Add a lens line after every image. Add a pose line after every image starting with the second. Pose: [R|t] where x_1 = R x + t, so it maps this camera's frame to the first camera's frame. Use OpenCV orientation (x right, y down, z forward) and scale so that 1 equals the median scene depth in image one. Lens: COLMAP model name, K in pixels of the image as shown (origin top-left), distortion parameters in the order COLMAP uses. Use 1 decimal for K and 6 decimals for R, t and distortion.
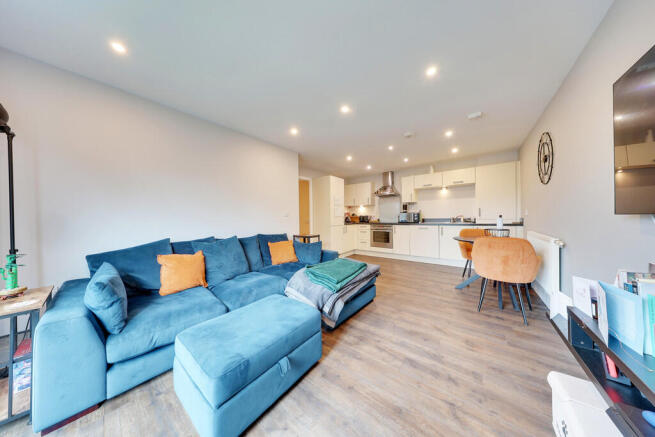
lens RADIAL K [[191.2, 0, 327.5], [0, 191.2, 218.5], [0, 0, 1]] dist [0.000256, 0.000012]
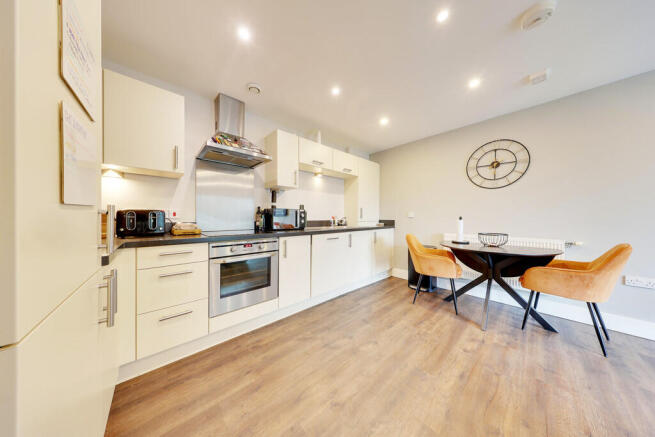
lens RADIAL K [[191.2, 0, 327.5], [0, 191.2, 218.5], [0, 0, 1]] dist [0.000256, 0.000012]
pose [[0.166036, 0.006666, 0.986097, -0.030731], [-0.000760, 0.999978, -0.006632, -0.002857], [-0.986119, 0.000352, 0.166037, 0.855678]]
